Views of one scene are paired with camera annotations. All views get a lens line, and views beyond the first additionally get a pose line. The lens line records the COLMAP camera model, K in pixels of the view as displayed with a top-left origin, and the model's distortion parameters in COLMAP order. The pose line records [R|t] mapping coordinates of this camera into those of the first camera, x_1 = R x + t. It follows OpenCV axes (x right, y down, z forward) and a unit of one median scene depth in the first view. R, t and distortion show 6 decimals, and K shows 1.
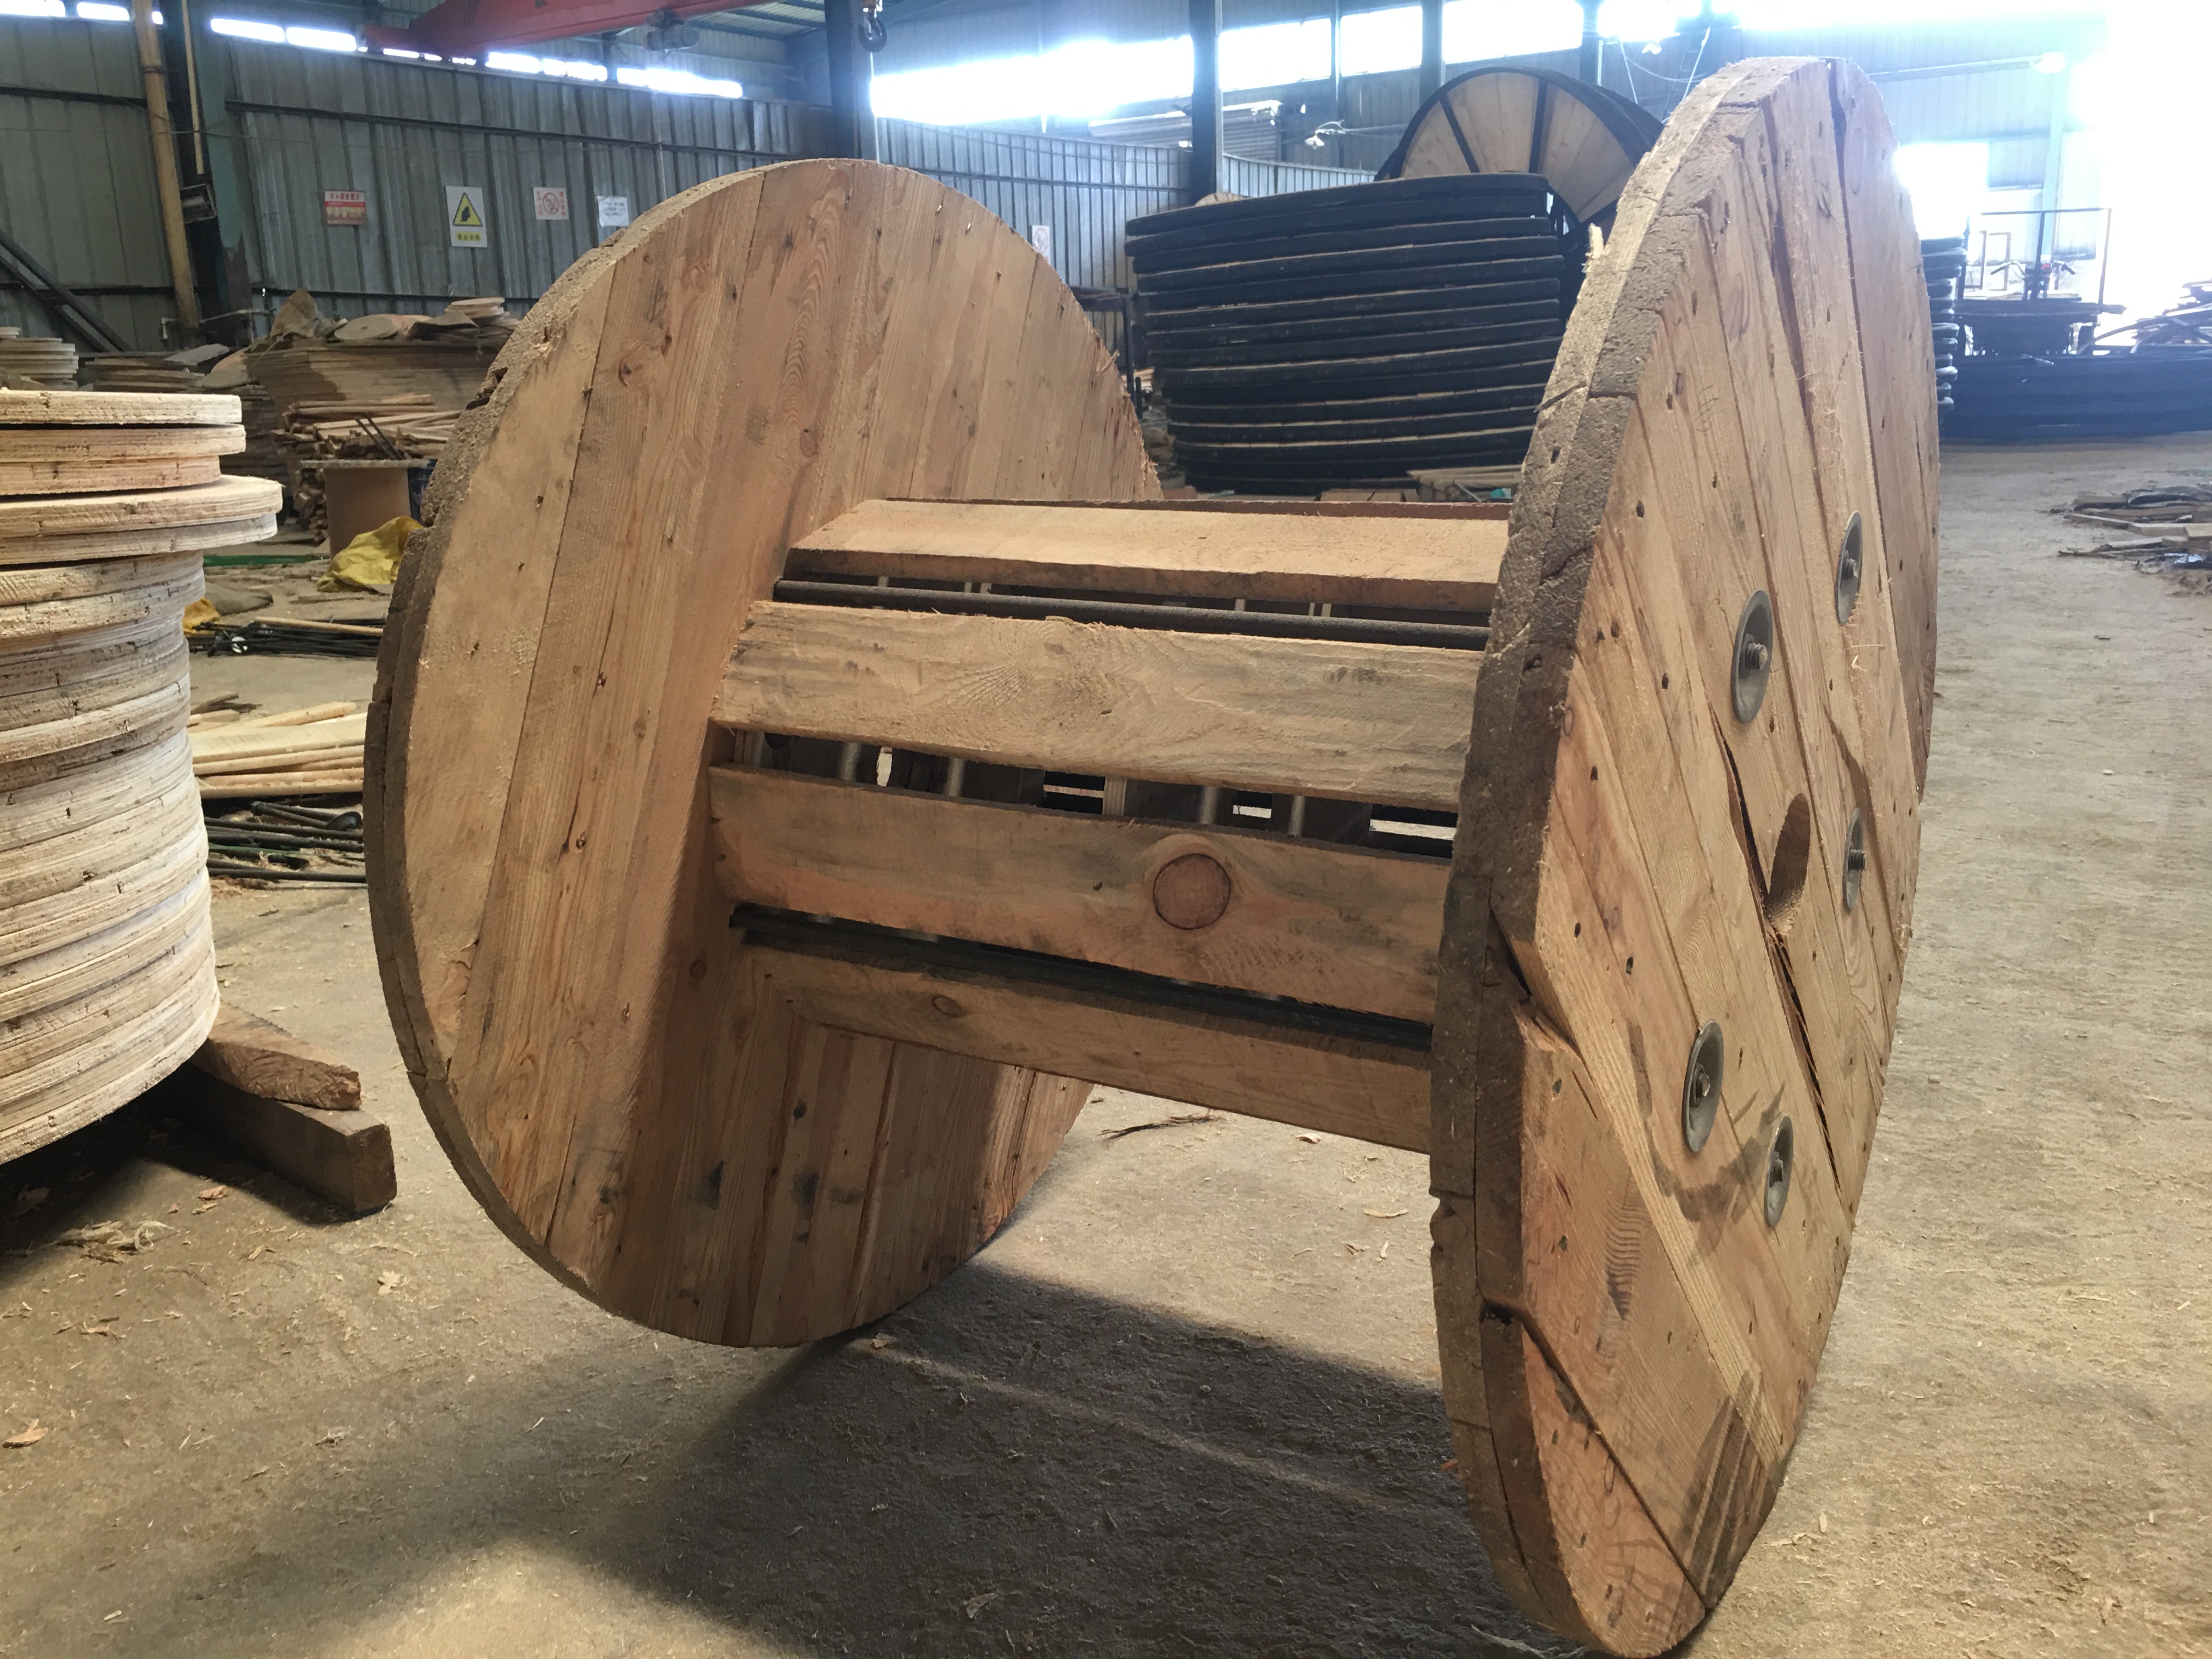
lens RADIAL K [[1889.4, 0, 1096.1], [0, 1889.4, 812.6], [0, 0, 1]] dist [0.077278, -0.113859]
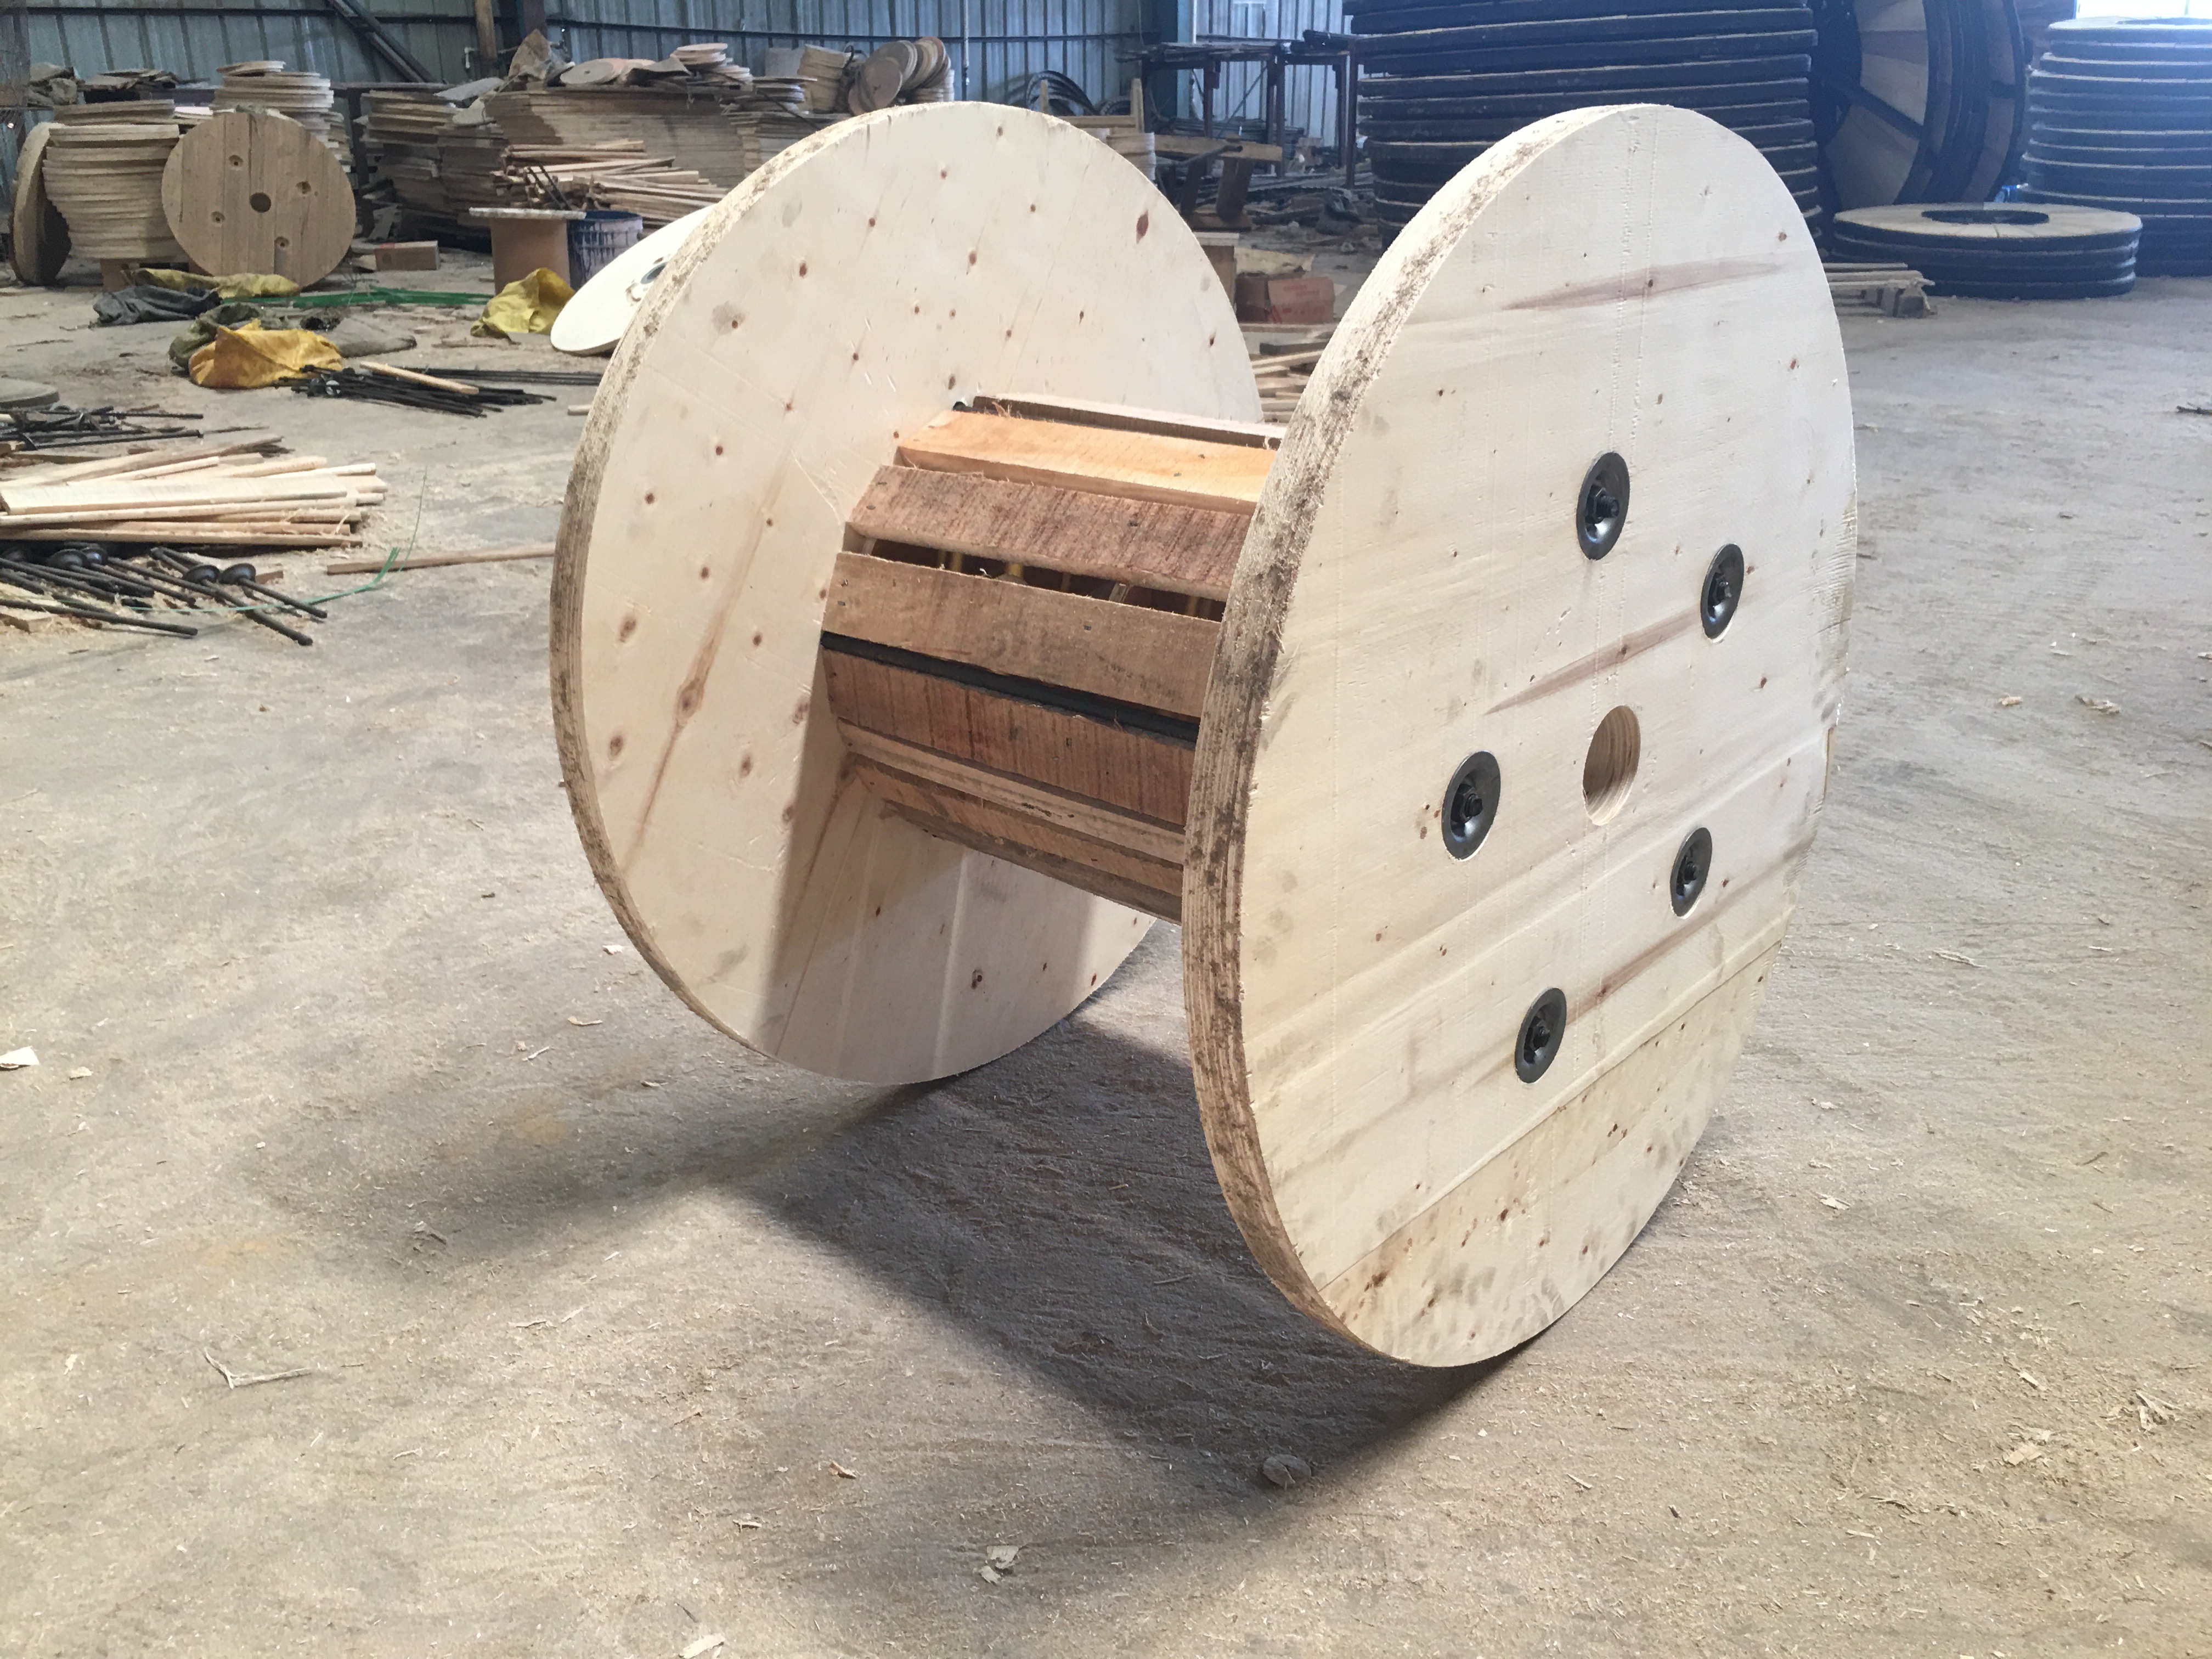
lens RADIAL K [[1889.4, 0, 1101.7], [0, 1889.4, 813.3], [0, 0, 1]] dist [0.077278, -0.113859]
pose [[0.977410, 0.104928, -0.183466, 0.795260], [-0.080492, 0.987445, 0.135920, -0.116171], [0.195425, -0.118082, 0.973584, -0.059085]]
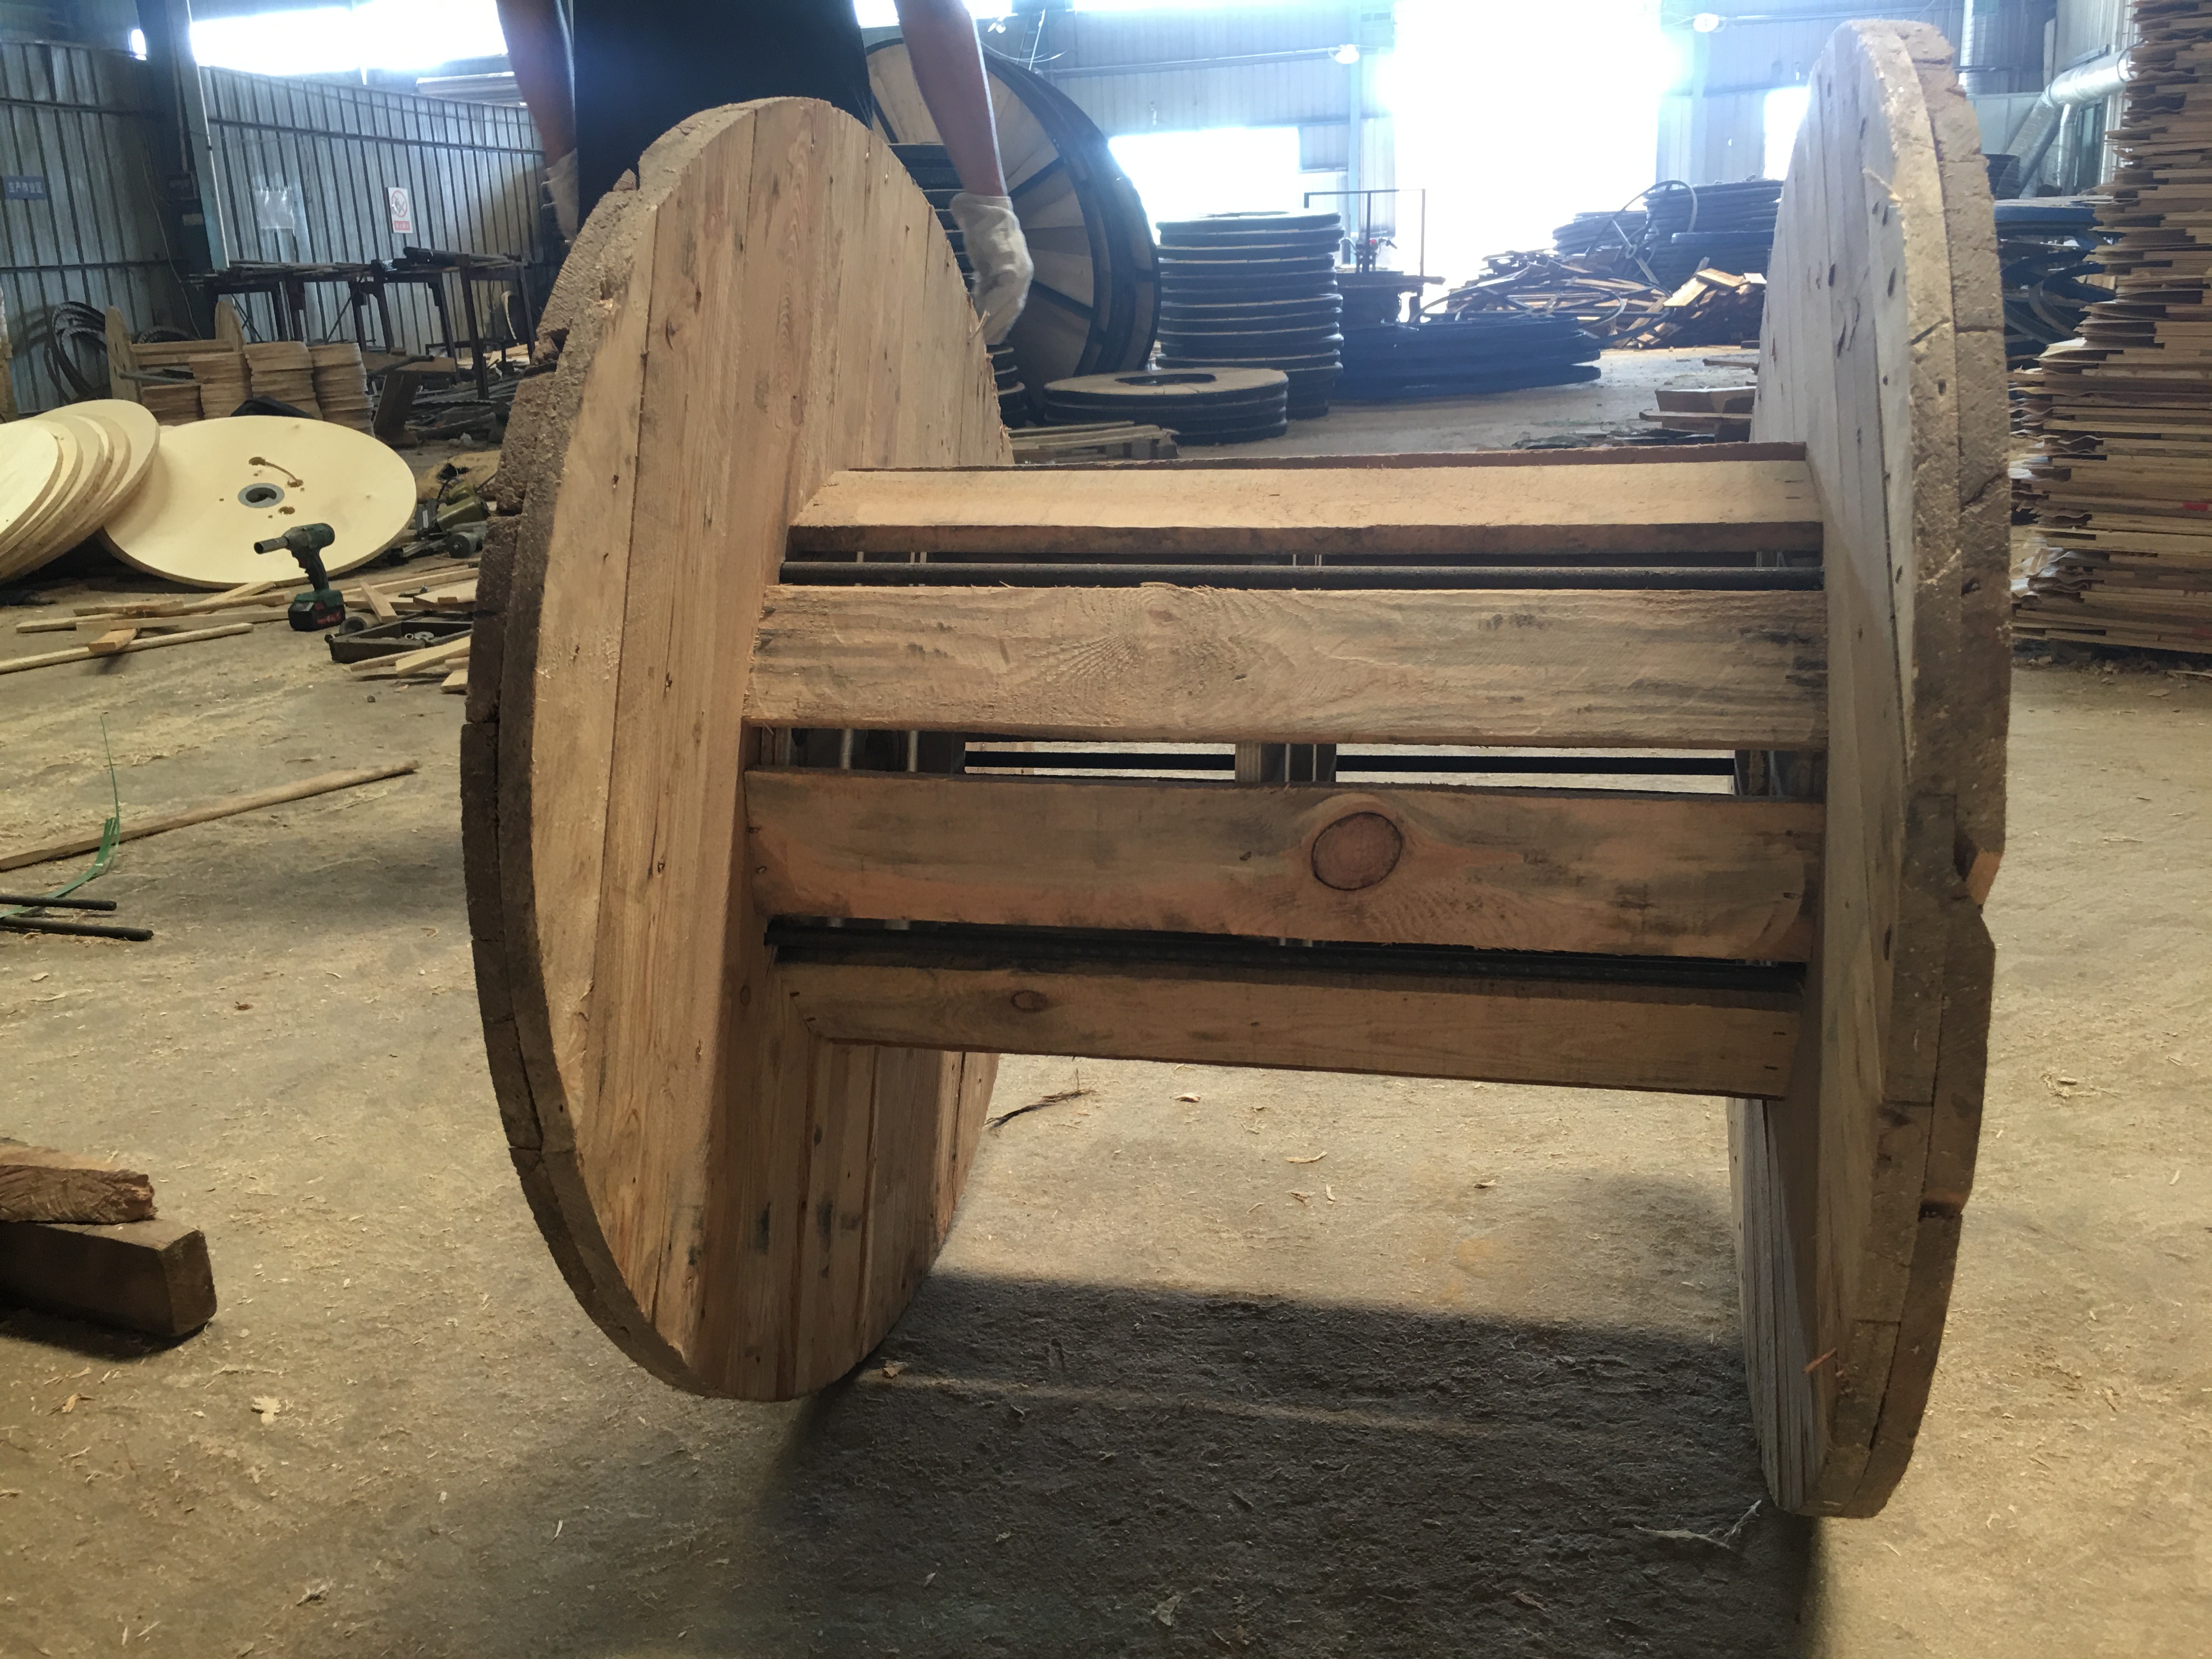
lens RADIAL K [[1889.4, 0, 1099.4], [0, 1889.4, 819.3], [0, 0, 1]] dist [0.077278, -0.113859]
pose [[0.946579, -0.091204, 0.309307, -0.302513], [0.085985, 0.995830, 0.030495, -0.013209], [-0.310798, -0.002270, 0.950473, 0.080917]]
